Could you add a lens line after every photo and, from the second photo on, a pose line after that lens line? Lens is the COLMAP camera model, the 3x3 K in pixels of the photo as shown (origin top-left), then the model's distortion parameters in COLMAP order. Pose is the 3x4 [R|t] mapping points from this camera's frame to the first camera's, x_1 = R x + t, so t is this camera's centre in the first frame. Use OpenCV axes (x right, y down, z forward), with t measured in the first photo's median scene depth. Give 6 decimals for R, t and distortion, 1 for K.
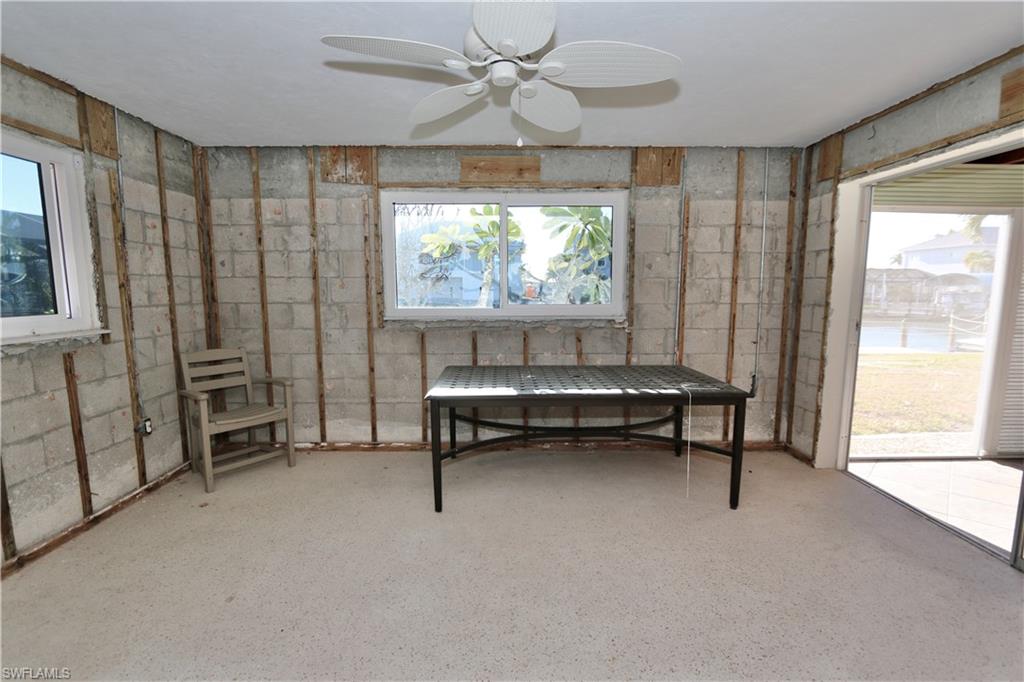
lens RADIAL K [[466.6, 0, 509.7], [0, 466.6, 342.5], [0, 0, 1]] dist [-0.016973, 0.001668]
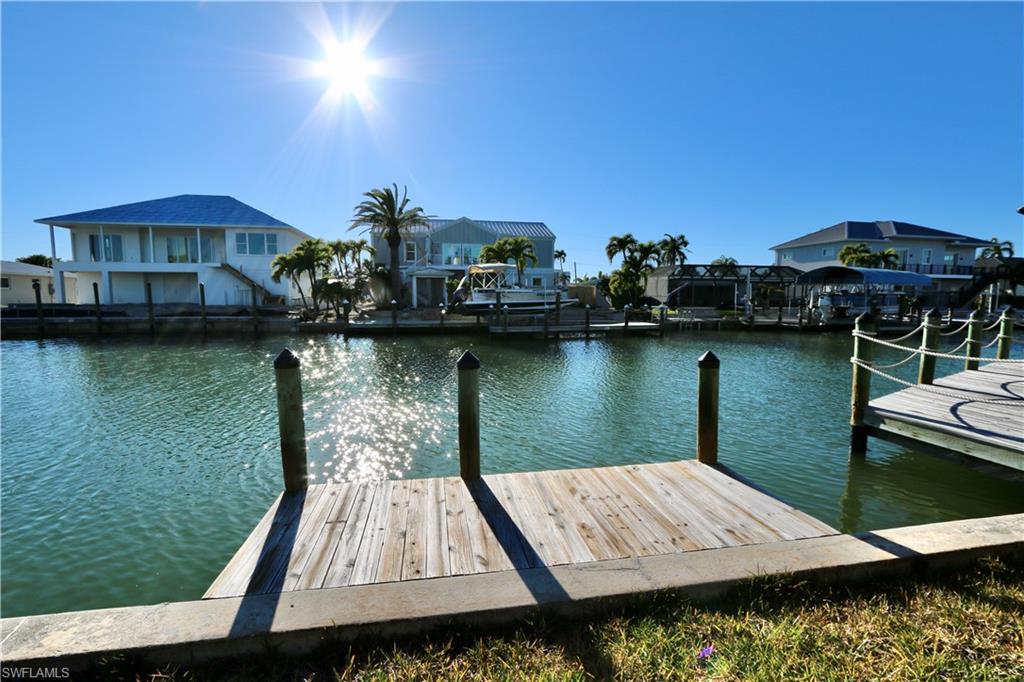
lens RADIAL K [[466.6, 0, 513.5], [0, 466.6, 345.9], [0, 0, 1]] dist [-0.016973, 0.001668]
pose [[0.984377, -0.017404, 0.175211, 0.290434], [0.019603, 0.999749, -0.010832, -0.021953], [-0.174979, 0.014097, 0.984471, 0.315632]]
